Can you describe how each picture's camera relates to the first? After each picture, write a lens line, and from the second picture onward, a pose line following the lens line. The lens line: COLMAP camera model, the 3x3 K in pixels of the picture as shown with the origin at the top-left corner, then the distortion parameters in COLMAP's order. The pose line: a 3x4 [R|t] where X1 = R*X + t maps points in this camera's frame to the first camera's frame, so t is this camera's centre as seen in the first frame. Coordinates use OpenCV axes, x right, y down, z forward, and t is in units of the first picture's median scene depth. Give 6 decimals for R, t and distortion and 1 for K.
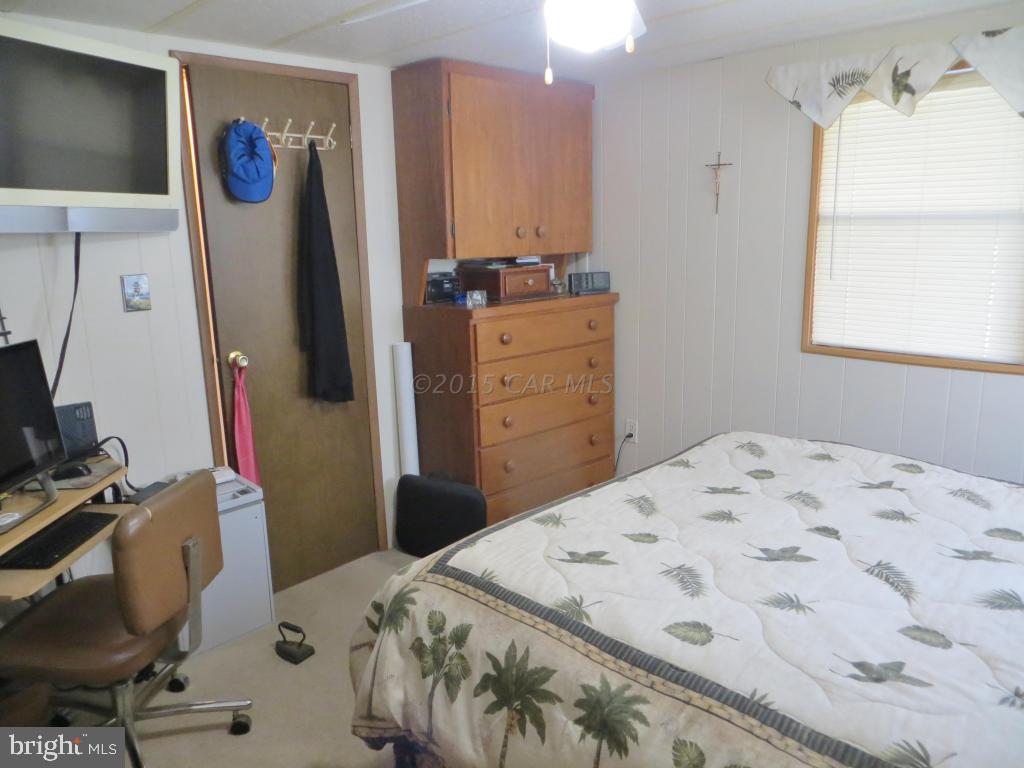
lens RADIAL K [[767.4, 0, 508.8], [0, 767.4, 383.6], [0, 0, 1]] dist [-0.025231, 0.013522]
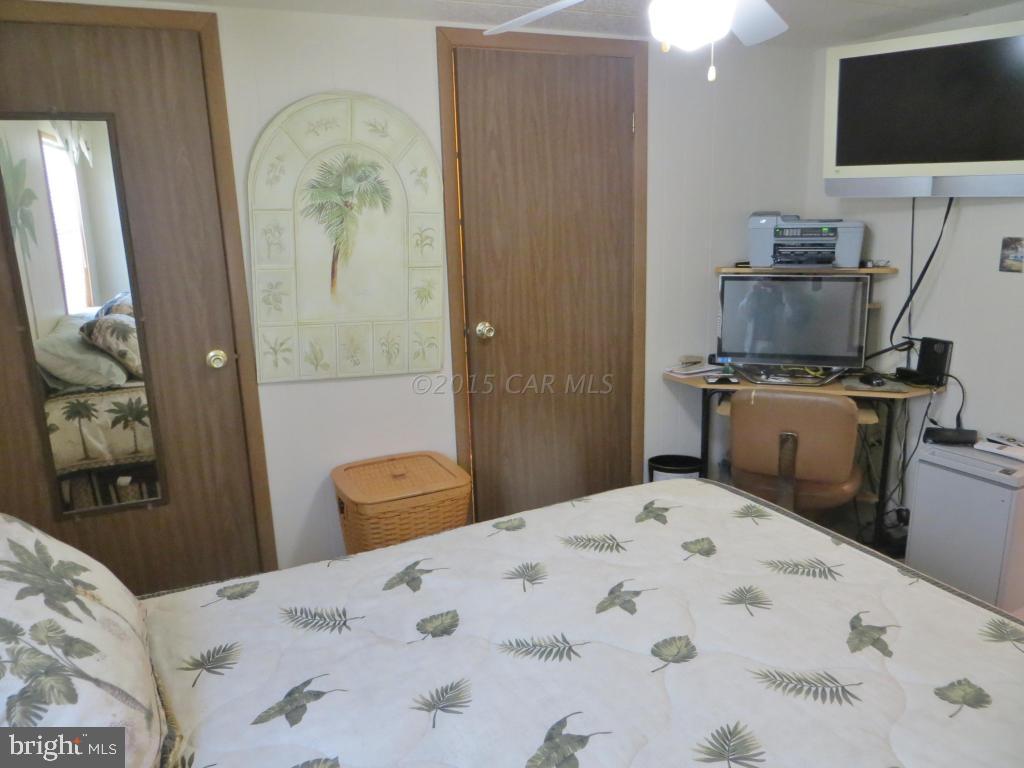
lens RADIAL K [[767.4, 0, 509.1], [0, 767.4, 386.7], [0, 0, 1]] dist [-0.025231, 0.013522]
pose [[-0.326025, 0.251647, -0.911253, 1.428633], [-0.154829, 0.936691, 0.314066, -0.331269], [0.932596, 0.243482, -0.266422, 1.315573]]
